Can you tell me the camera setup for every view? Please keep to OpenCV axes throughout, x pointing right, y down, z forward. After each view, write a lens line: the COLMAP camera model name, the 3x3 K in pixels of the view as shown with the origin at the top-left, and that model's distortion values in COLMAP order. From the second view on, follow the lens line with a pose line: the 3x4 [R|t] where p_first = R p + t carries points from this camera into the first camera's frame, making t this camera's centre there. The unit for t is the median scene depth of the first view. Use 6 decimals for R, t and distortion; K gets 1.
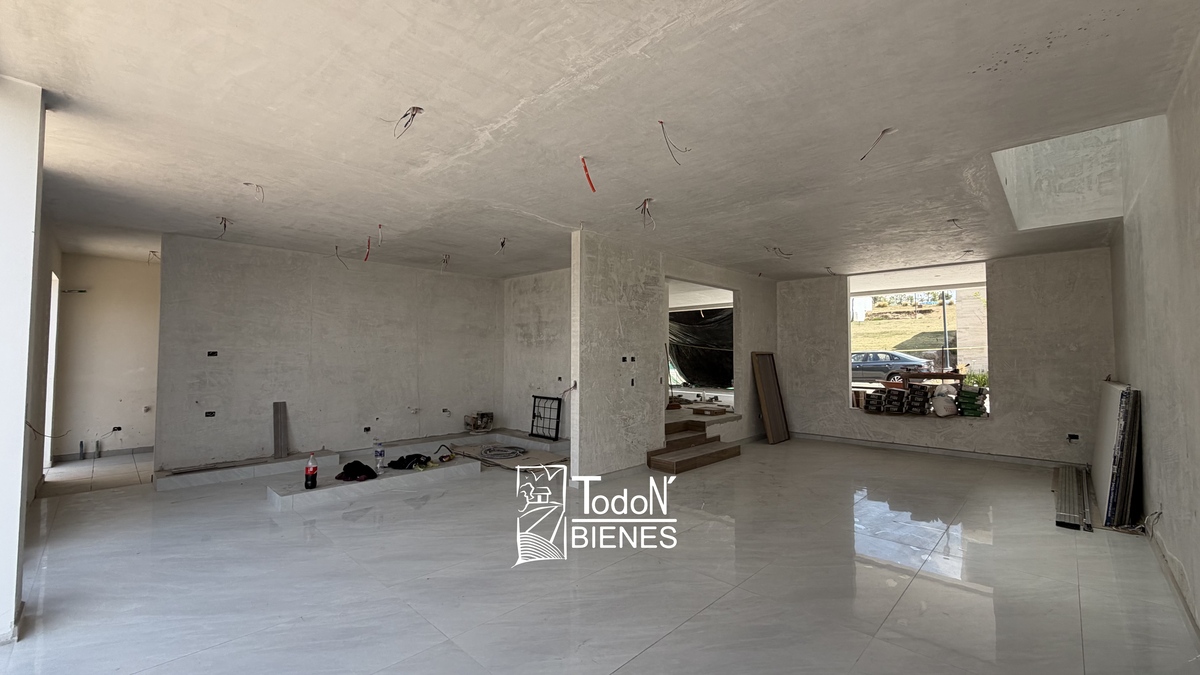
lens RADIAL K [[478.6, 0, 599.2], [0, 478.6, 338.3], [0, 0, 1]] dist [-0.000642, -0.000046]
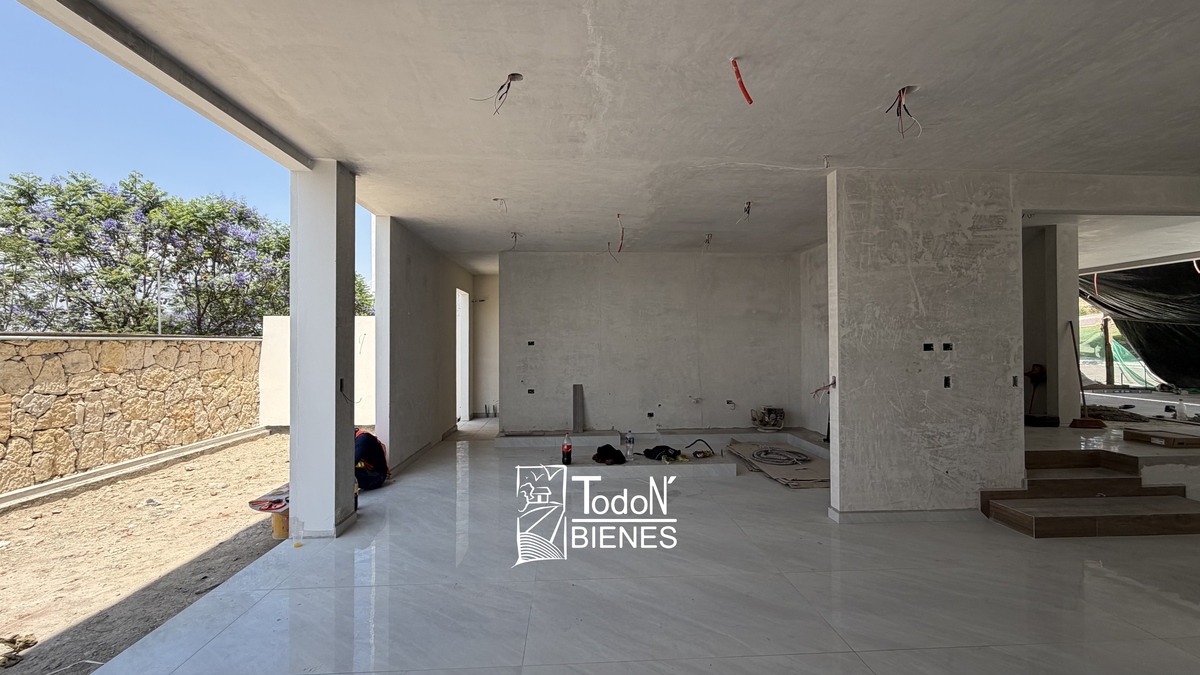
lens RADIAL K [[478.6, 0, 599.2], [0, 478.6, 338.3], [0, 0, 1]] dist [-0.000642, -0.000046]
pose [[0.736827, -0.014946, -0.675916, 0.163130], [0.032164, 0.999399, 0.012963, 0.008127], [0.675315, -0.031292, 0.736865, 0.192398]]
